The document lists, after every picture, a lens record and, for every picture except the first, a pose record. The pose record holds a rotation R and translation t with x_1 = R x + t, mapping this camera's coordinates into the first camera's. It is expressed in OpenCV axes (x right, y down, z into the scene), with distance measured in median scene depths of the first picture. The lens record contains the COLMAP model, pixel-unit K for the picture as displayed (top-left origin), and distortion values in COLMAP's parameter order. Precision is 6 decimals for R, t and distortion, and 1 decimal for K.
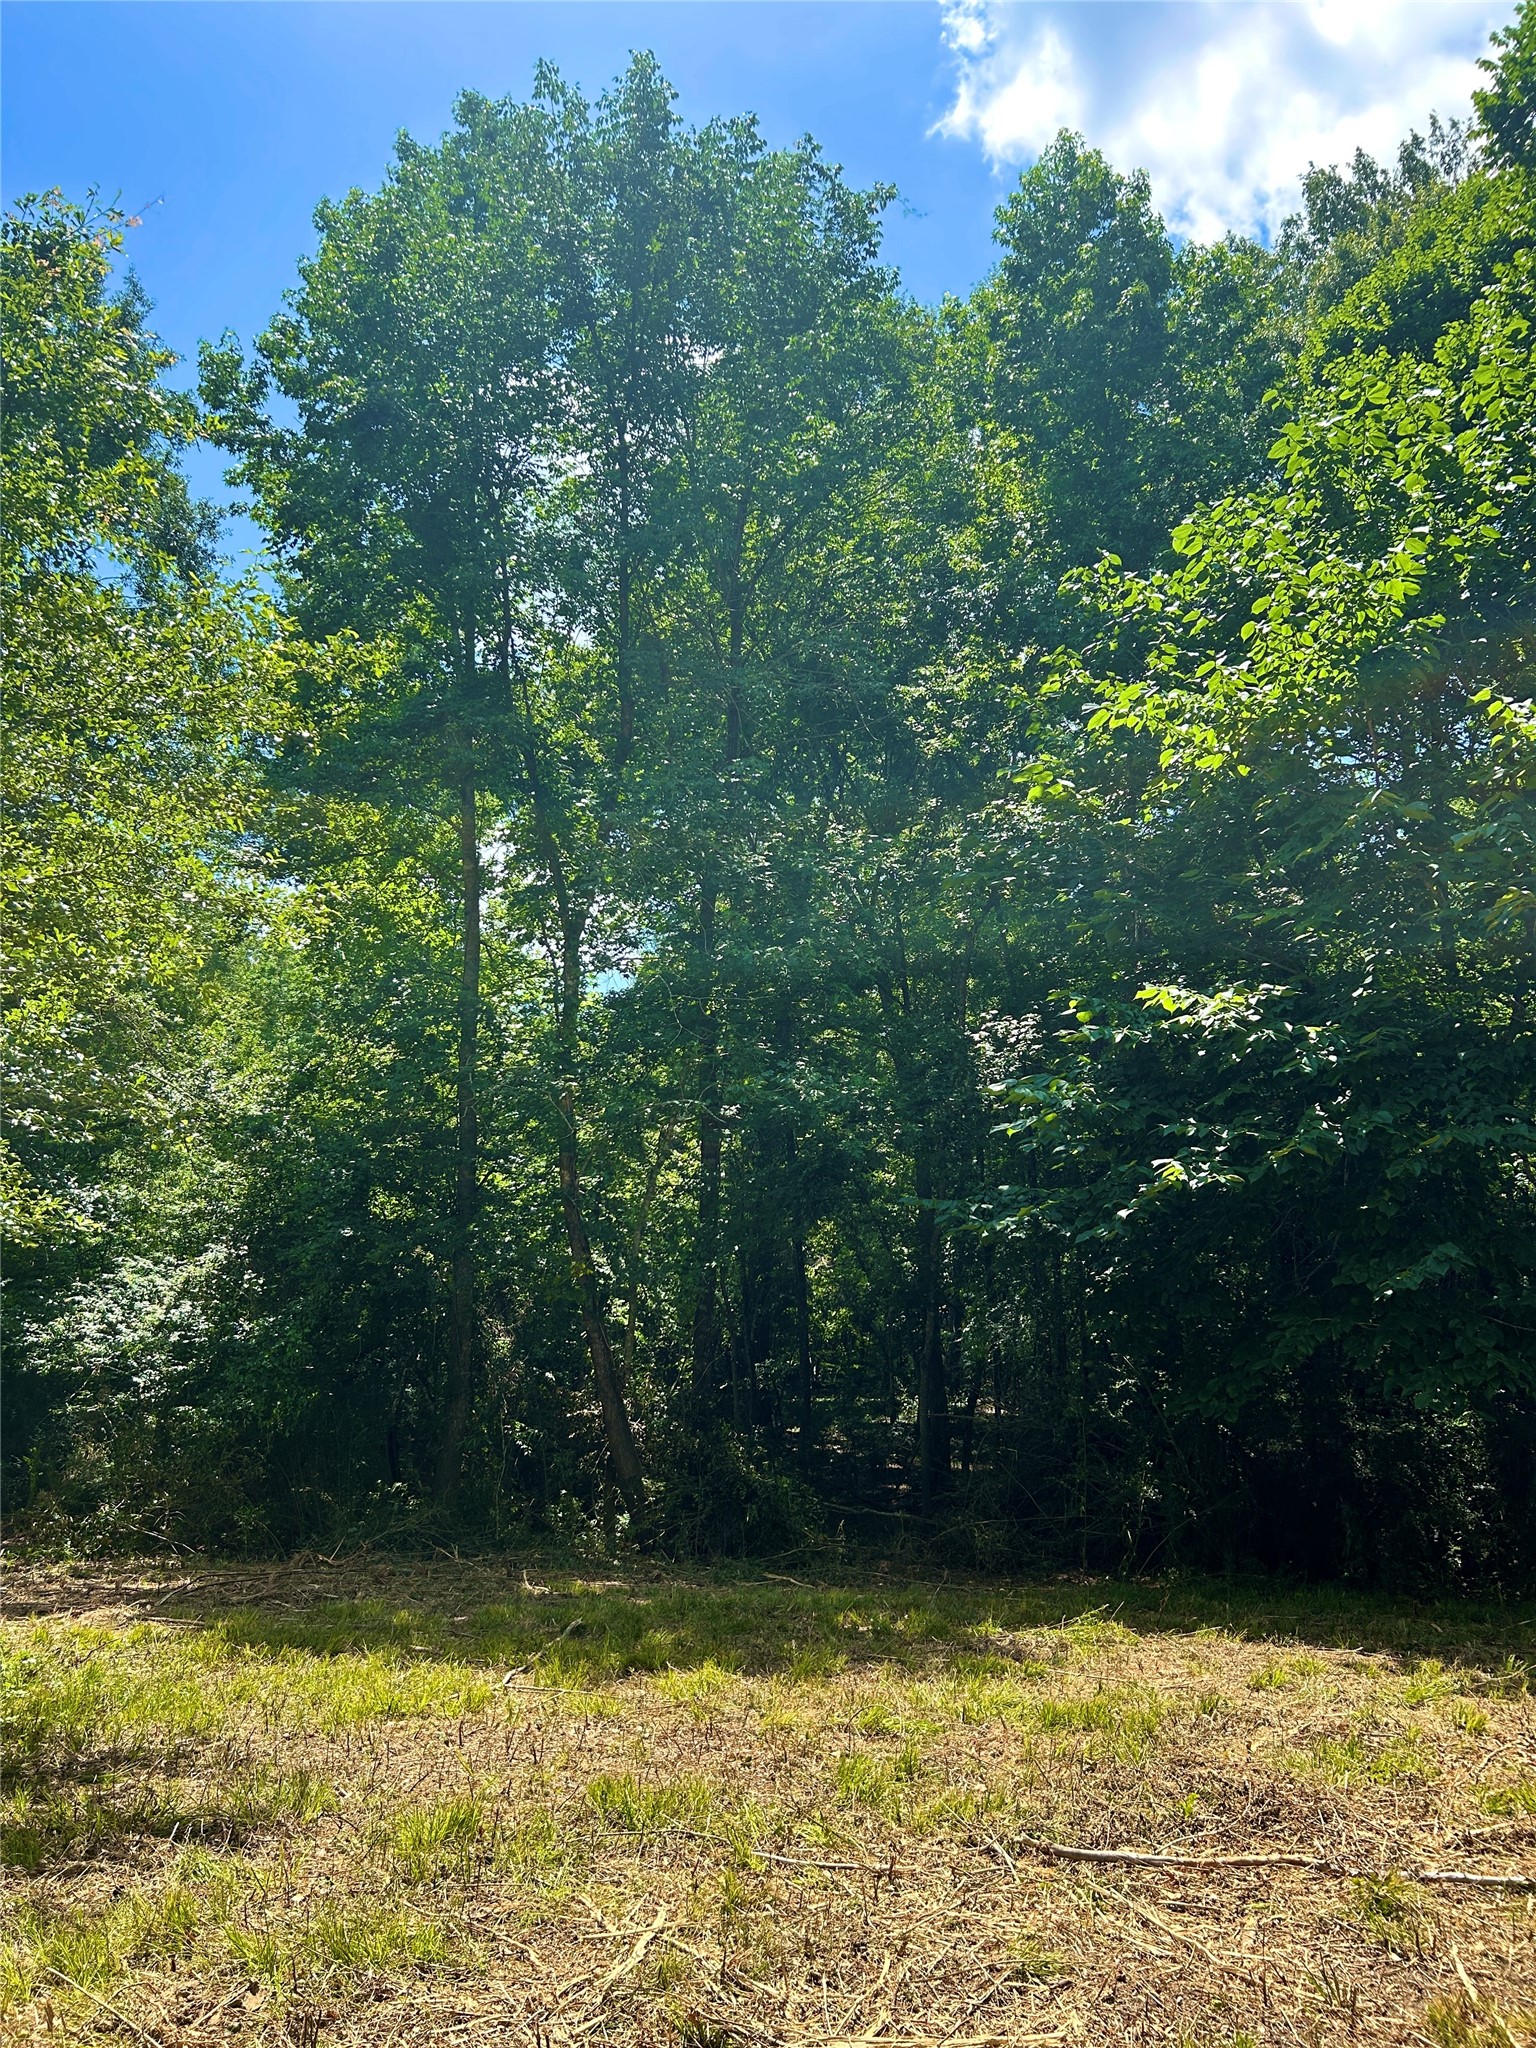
lens RADIAL K [[1557.6, 0, 751.1], [0, 1557.6, 1030.4], [0, 0, 1]] dist [0.059967, -0.065395]
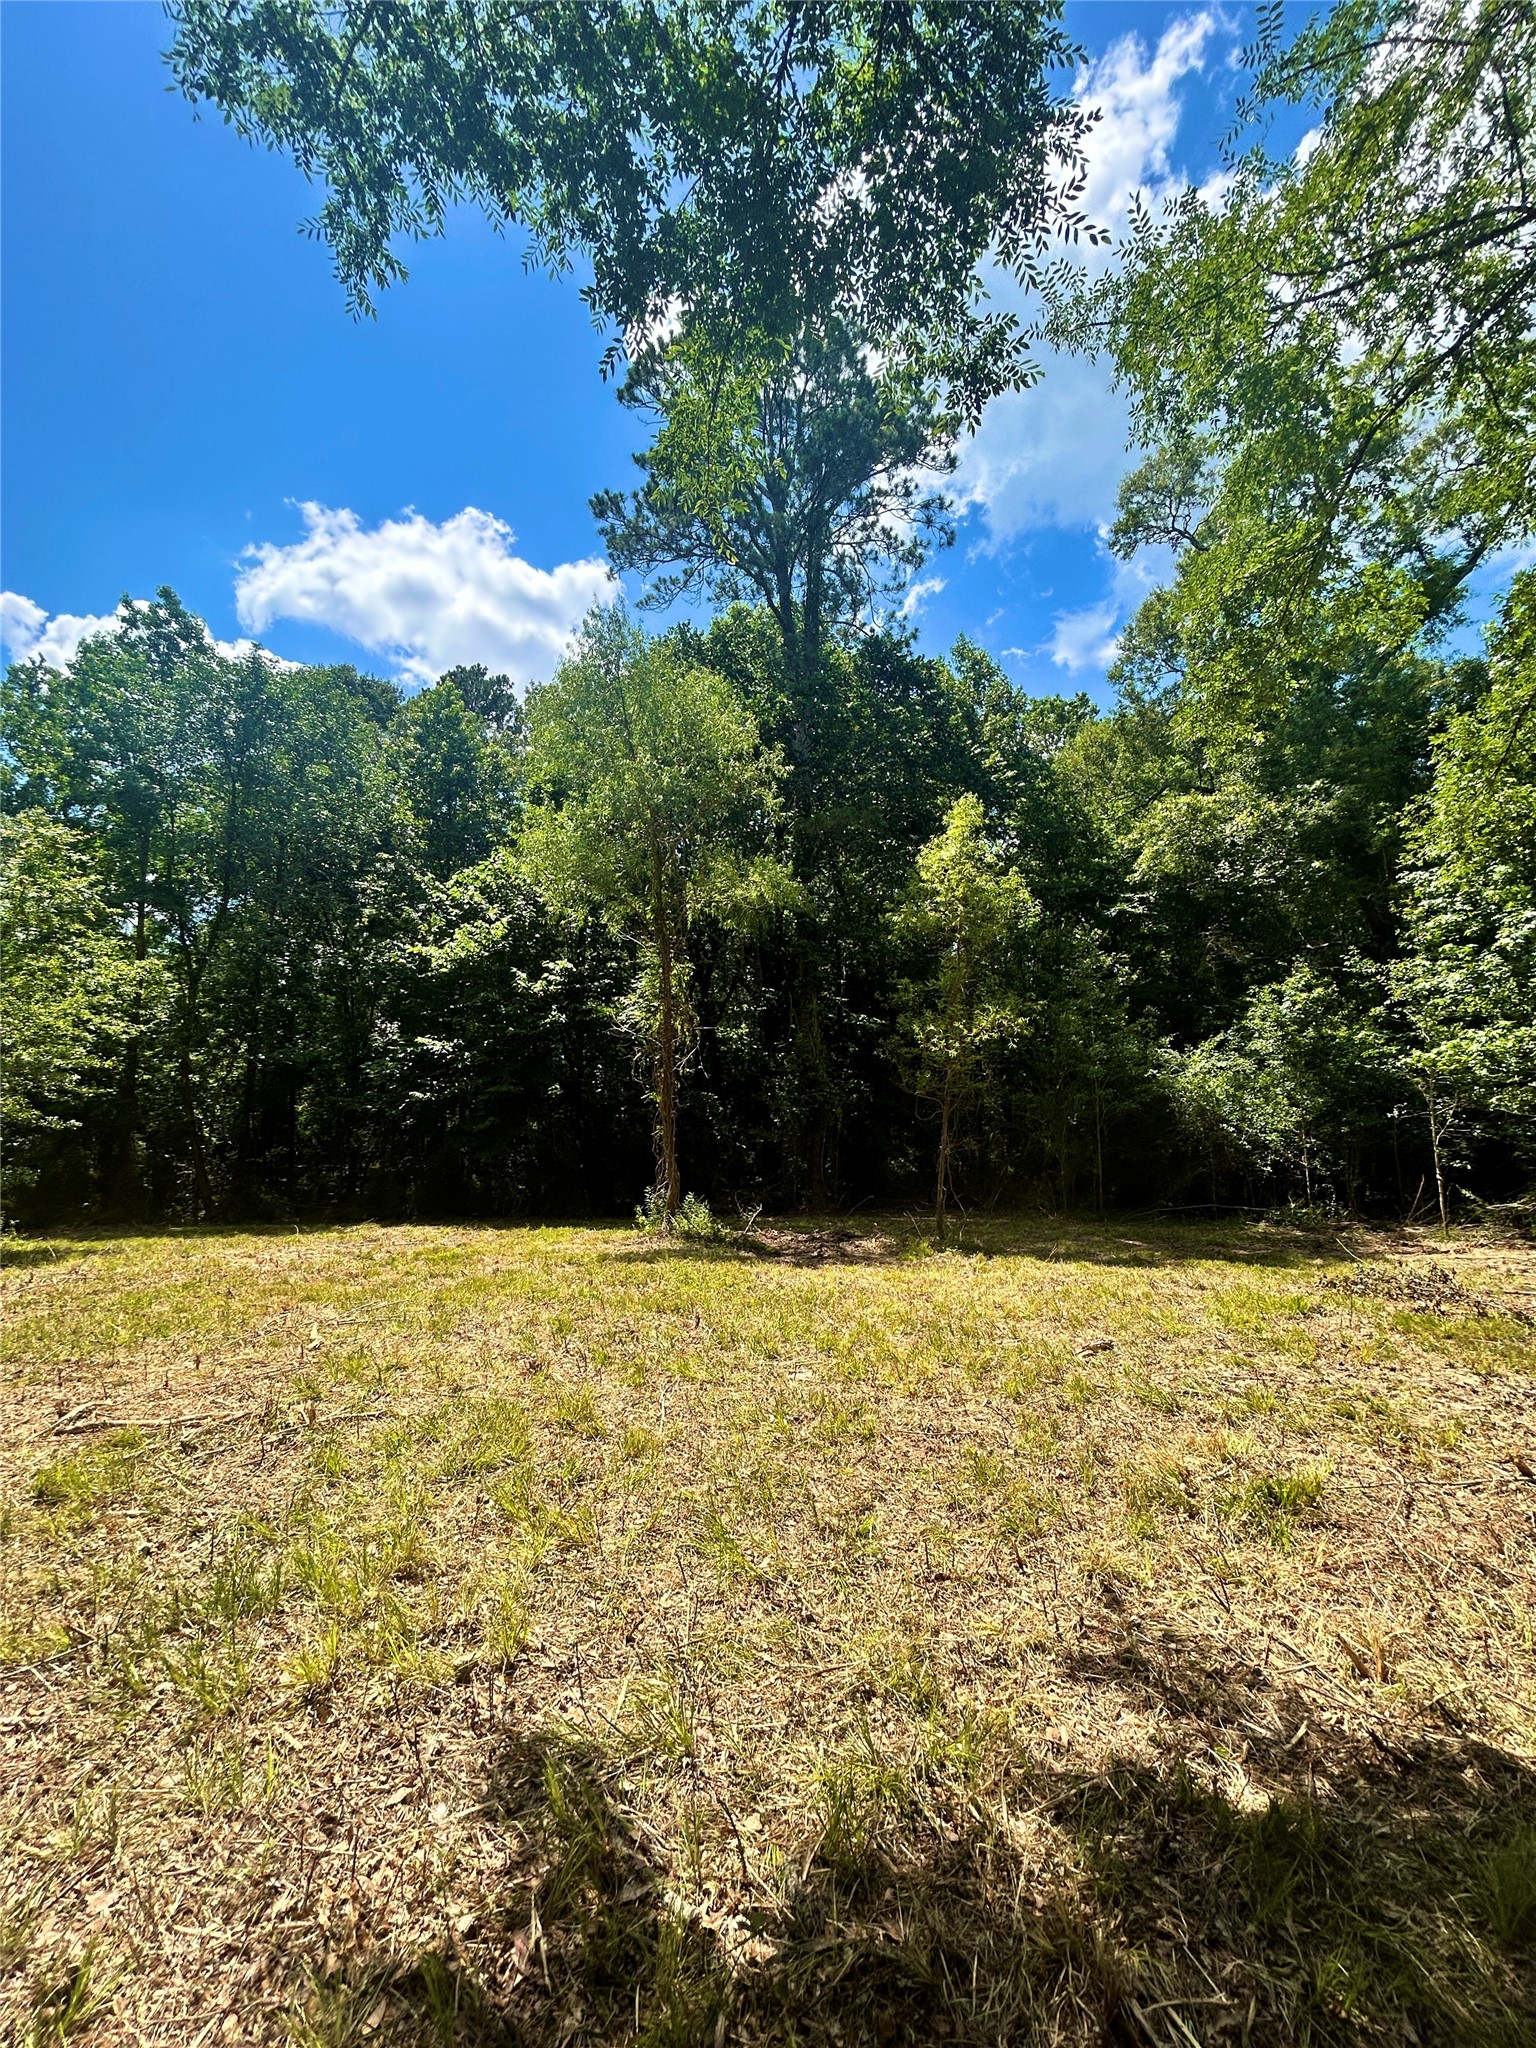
lens RADIAL K [[836.9, 0, 770.5], [0, 836.9, 1017.8], [0, 0, 1]] dist [0.006016, -0.000407]
pose [[0.857753, 0.071603, 0.509050, -0.003635], [-0.102415, 0.994203, 0.032724, -0.144075], [-0.503756, -0.080204, 0.860114, -0.620673]]
